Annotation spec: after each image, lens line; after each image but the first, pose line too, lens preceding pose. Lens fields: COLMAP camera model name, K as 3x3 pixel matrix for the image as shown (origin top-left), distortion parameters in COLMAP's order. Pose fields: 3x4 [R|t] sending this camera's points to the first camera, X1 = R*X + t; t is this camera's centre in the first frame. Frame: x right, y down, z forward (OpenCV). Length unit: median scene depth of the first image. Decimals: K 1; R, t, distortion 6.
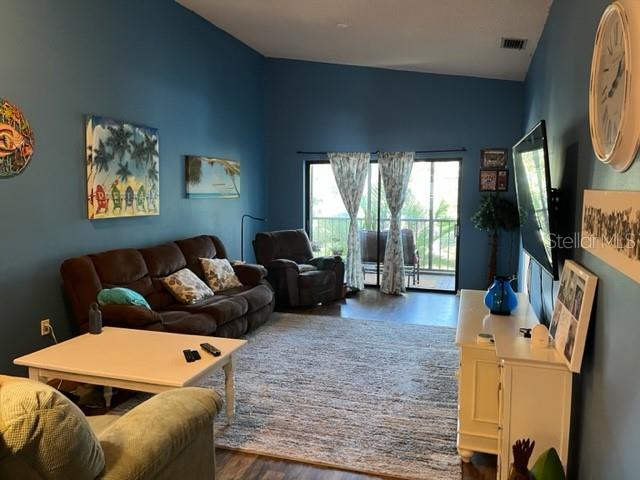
lens RADIAL K [[483.4, 0, 322.2], [0, 483.4, 240.6], [0, 0, 1]] dist [0.072259, -0.087939]
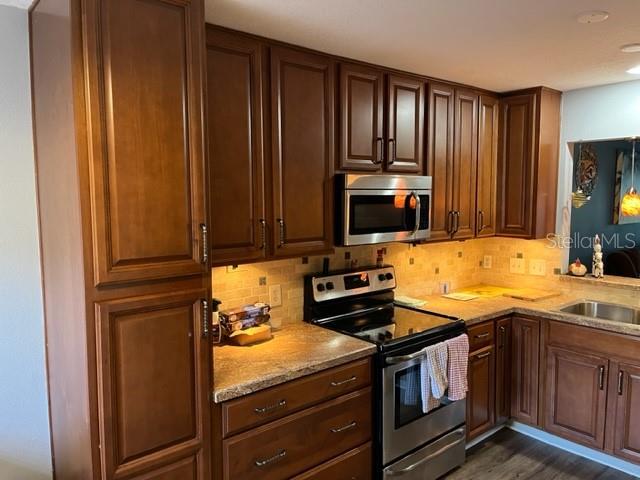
lens RADIAL K [[483.4, 0, 315.6], [0, 483.4, 236.0], [0, 0, 1]] dist [0.072259, -0.087939]
pose [[0.840780, 0.037506, -0.540077, -0.260274], [-0.048513, 0.998804, -0.006161, 0.022263], [0.539200, 0.031381, 0.841593, -0.358310]]
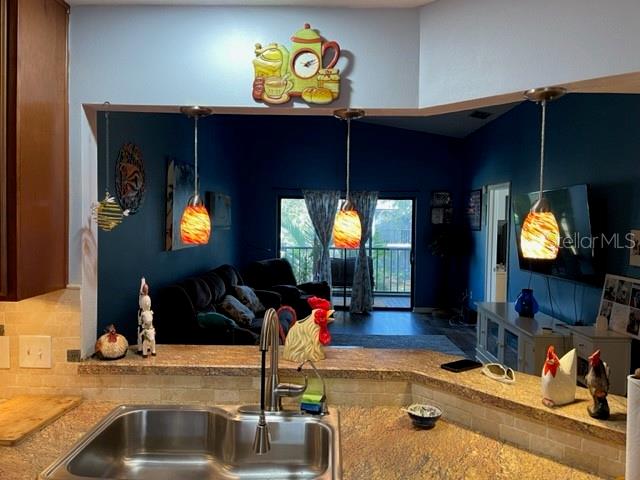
lens RADIAL K [[483.4, 0, 322.2], [0, 483.4, 233.5], [0, 0, 1]] dist [0.072259, -0.087939]
pose [[0.958871, 0.000725, 0.283840, -0.270170], [0.019916, 0.997360, -0.069830, -0.000121], [-0.283141, 0.072611, 0.956326, -0.080992]]
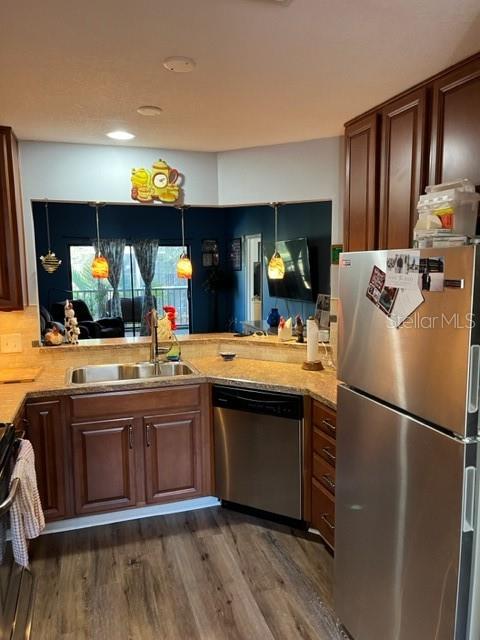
lens RADIAL K [[483.4, 0, 238.6], [0, 483.4, 323.2], [0, 0, 1]] dist [0.072259, -0.087939]
pose [[0.819677, -0.083275, 0.566740, -0.425149], [0.074259, 0.996475, 0.039019, 0.020566], [-0.567992, 0.010102, 0.822972, -0.276829]]
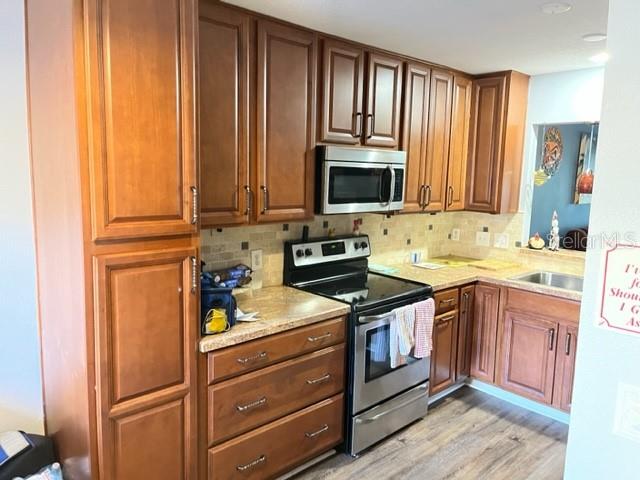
lens RADIAL K [[483.4, 0, 323.1], [0, 483.4, 233.2], [0, 0, 1]] dist [0.072259, -0.087939]
pose [[0.872036, 0.082464, -0.482445, -0.250046], [-0.074443, 0.996583, 0.035787, 0.027877], [0.483747, 0.004707, 0.875195, -0.379821]]
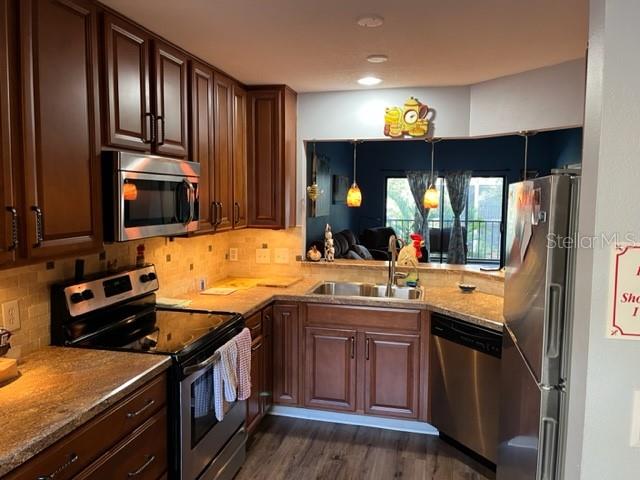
lens RADIAL K [[483.4, 0, 316.7], [0, 483.4, 233.0], [0, 0, 1]] dist [0.072259, -0.087939]
pose [[0.997608, -0.000817, 0.069123, -0.340474], [0.002622, 0.999658, -0.026021, 0.029361], [-0.069078, 0.026140, 0.997269, -0.341811]]
